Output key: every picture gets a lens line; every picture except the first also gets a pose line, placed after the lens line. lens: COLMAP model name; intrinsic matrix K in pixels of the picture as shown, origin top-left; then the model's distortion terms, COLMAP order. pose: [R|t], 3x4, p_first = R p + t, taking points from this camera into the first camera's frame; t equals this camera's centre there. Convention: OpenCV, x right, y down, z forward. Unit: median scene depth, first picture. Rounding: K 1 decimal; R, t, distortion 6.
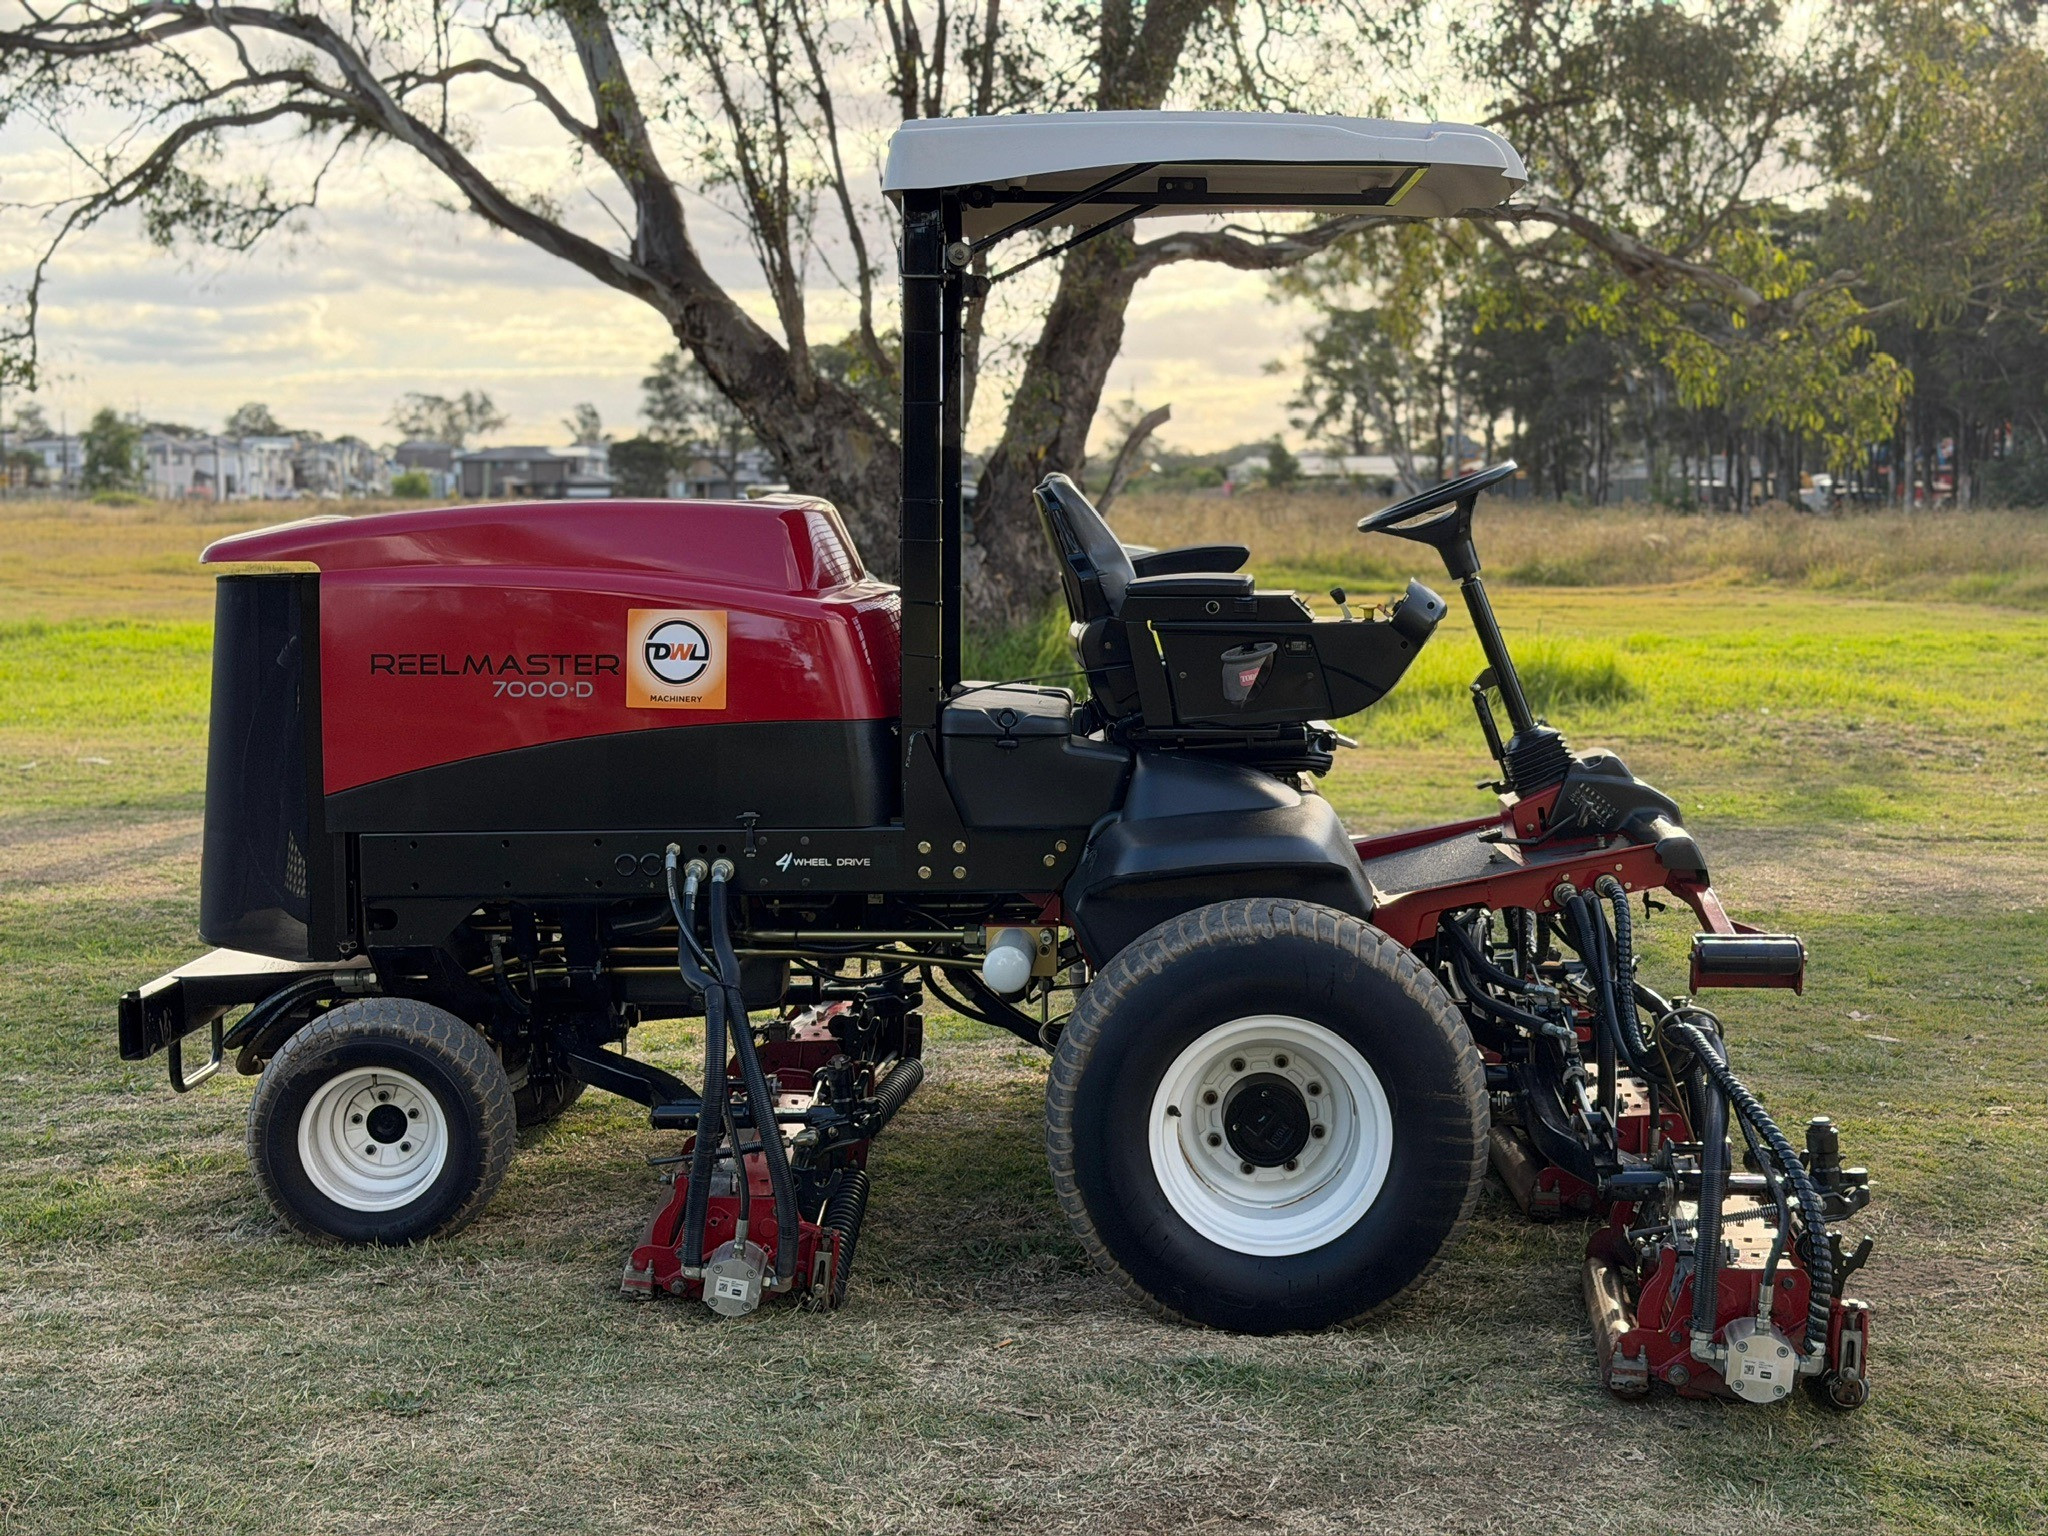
lens RADIAL K [[2846.4, 0, 1016.2], [0, 2846.4, 757.2], [0, 0, 1]] dist [0.117616, 0.000000]
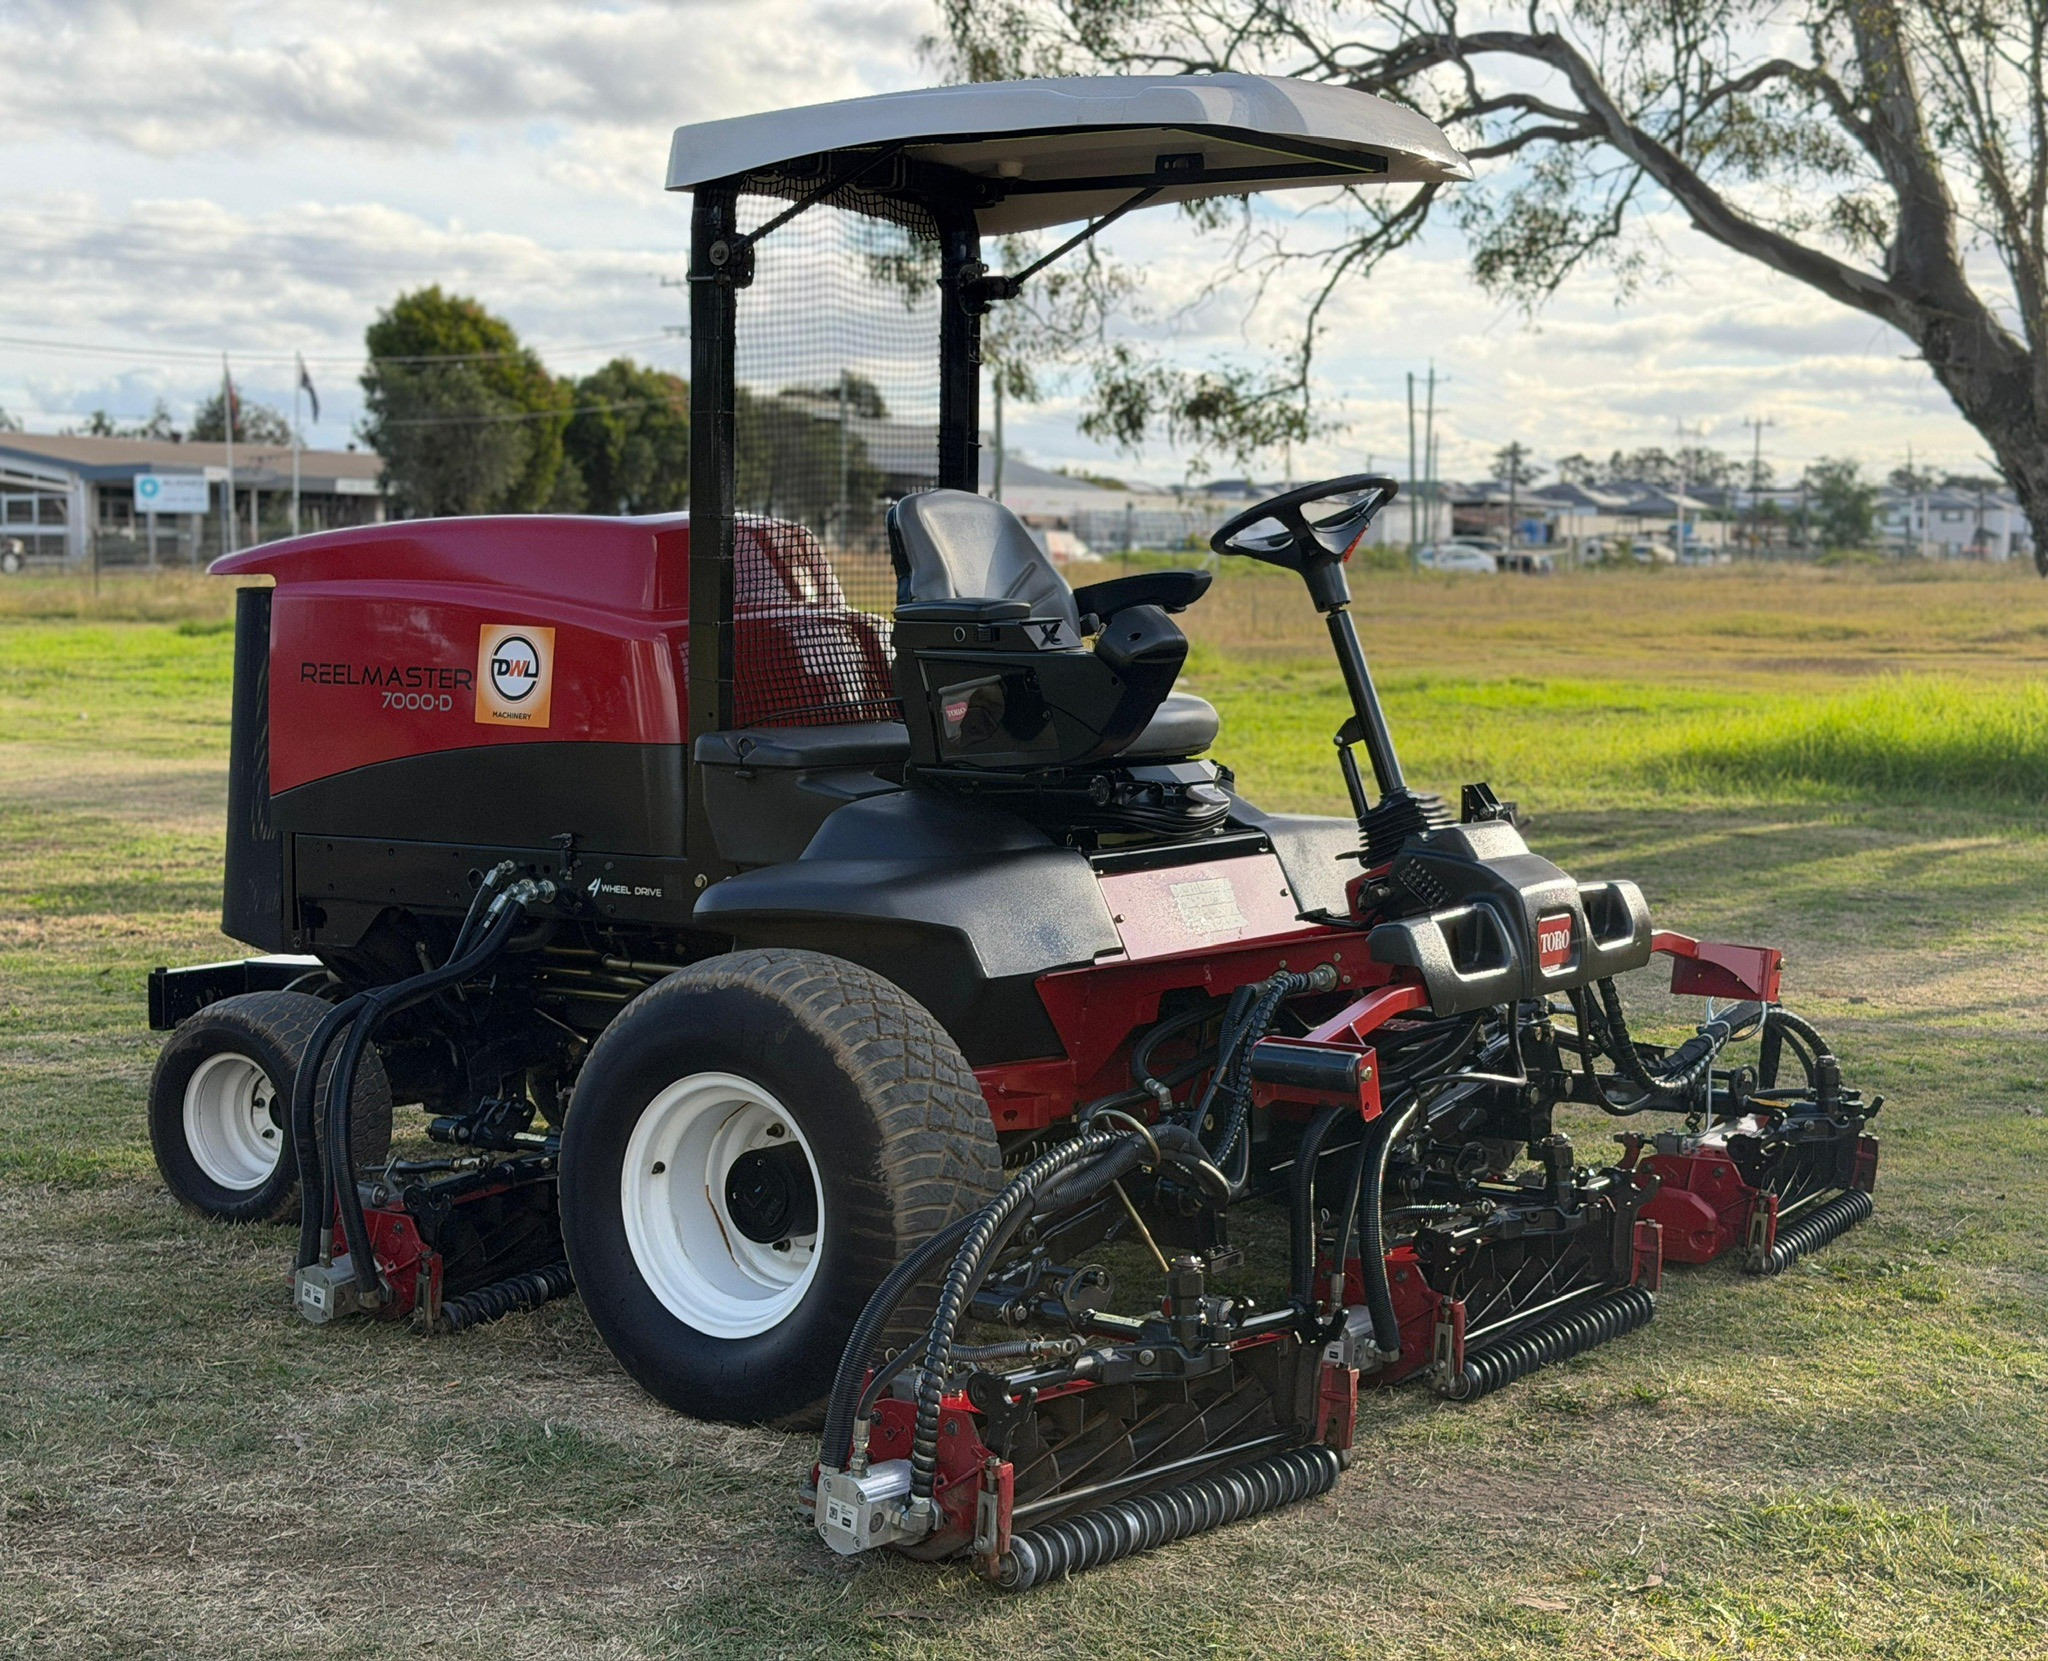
lens RADIAL K [[3086.0, 0, 1005.3], [0, 3086.0, 826.5], [0, 0, 1]] dist [0.103115, 0.000000]
pose [[0.831706, 0.053519, -0.552631, 0.189429], [-0.055851, 0.998359, 0.012630, -0.001554], [0.552400, 0.020361, 0.833331, 0.060373]]
